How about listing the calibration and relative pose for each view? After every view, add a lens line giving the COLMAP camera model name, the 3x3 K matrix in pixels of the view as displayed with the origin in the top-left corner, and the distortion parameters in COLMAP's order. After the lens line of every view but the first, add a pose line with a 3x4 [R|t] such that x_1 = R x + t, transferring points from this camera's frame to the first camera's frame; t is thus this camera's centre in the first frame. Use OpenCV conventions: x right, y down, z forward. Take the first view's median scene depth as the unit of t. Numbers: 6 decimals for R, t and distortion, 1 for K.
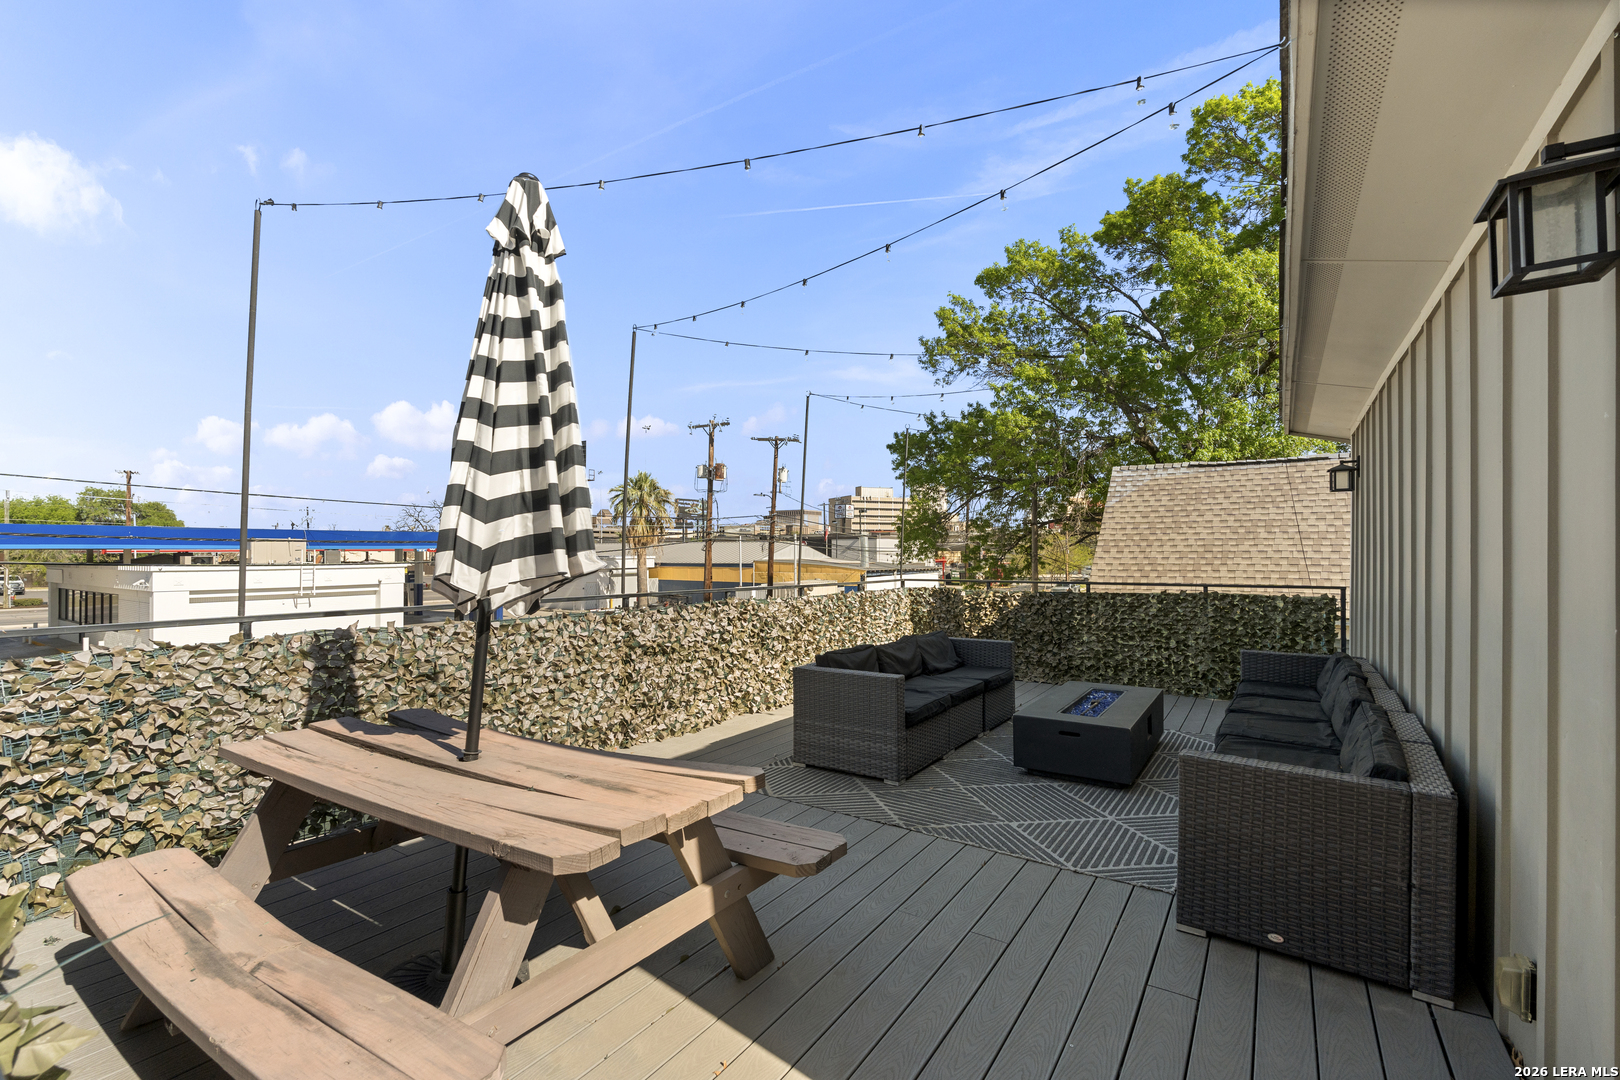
lens RADIAL K [[711.0, 0, 814.0], [0, 711.0, 542.3], [0, 0, 1]] dist [-0.007976, 0.000926]
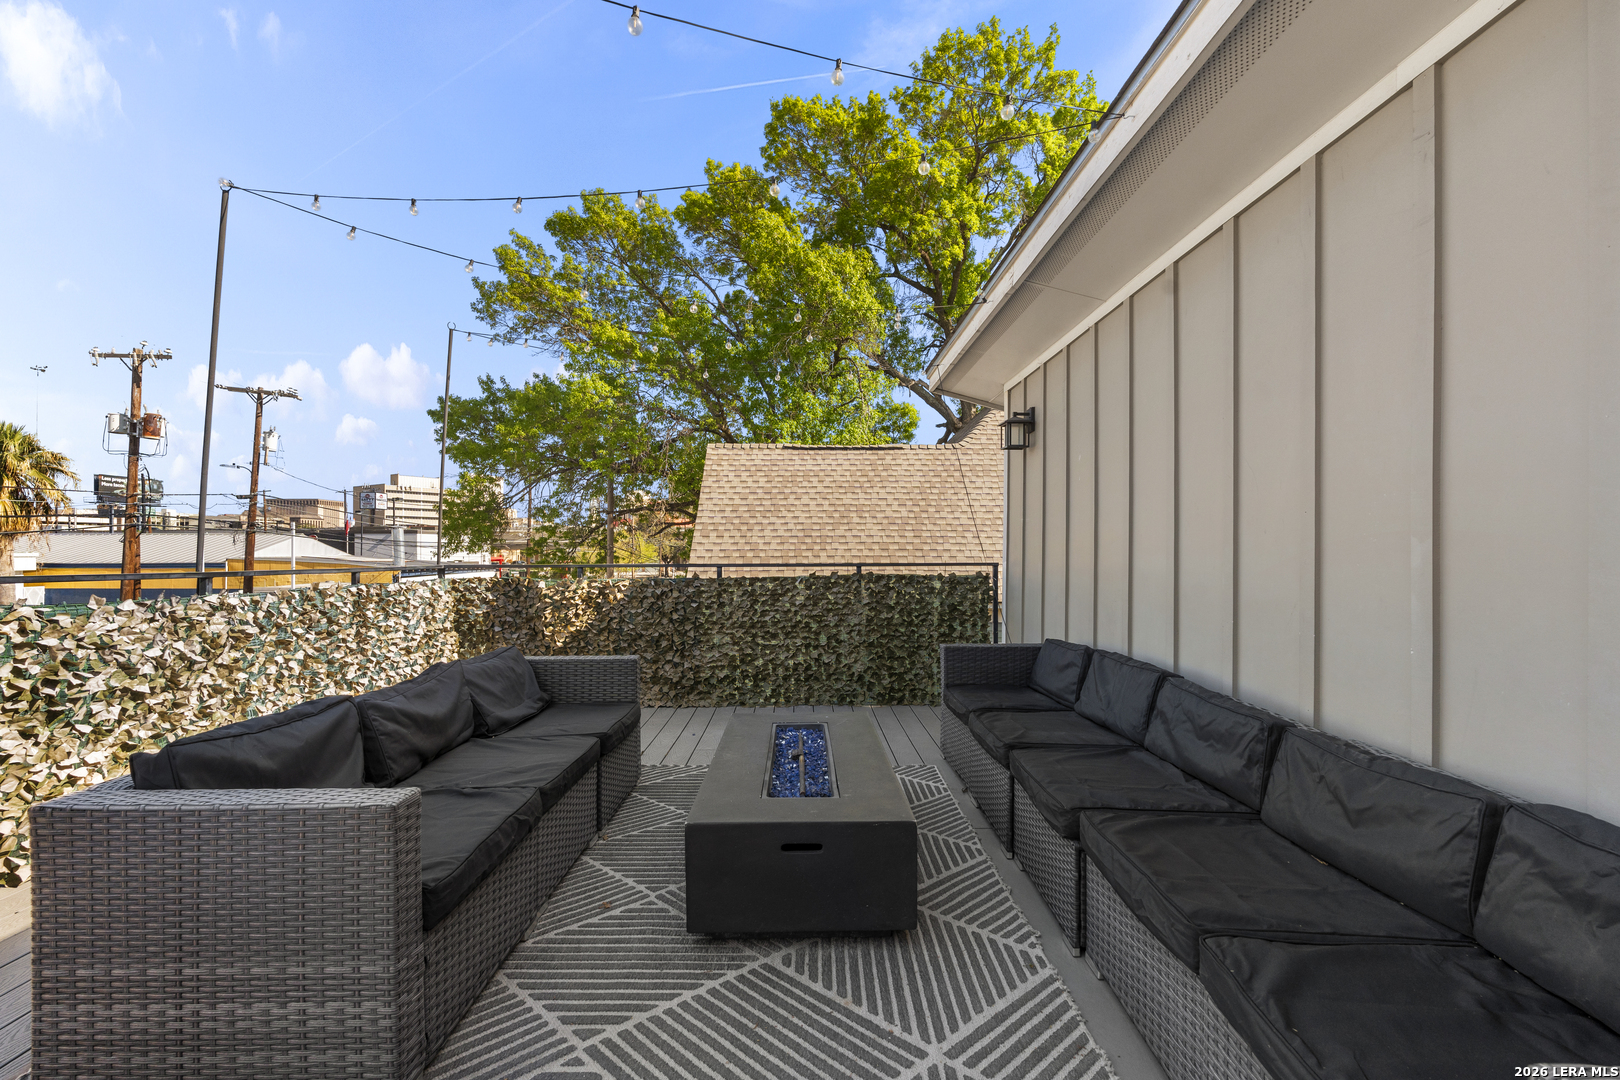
lens RADIAL K [[711.0, 0, 809.4], [0, 711.0, 544.5], [0, 0, 1]] dist [-0.007976, 0.000926]
pose [[0.830326, 0.004199, 0.557262, 0.029133], [-0.006419, 0.999977, 0.002029, 0.019192], [-0.557241, -0.005262, 0.830334, 0.189765]]
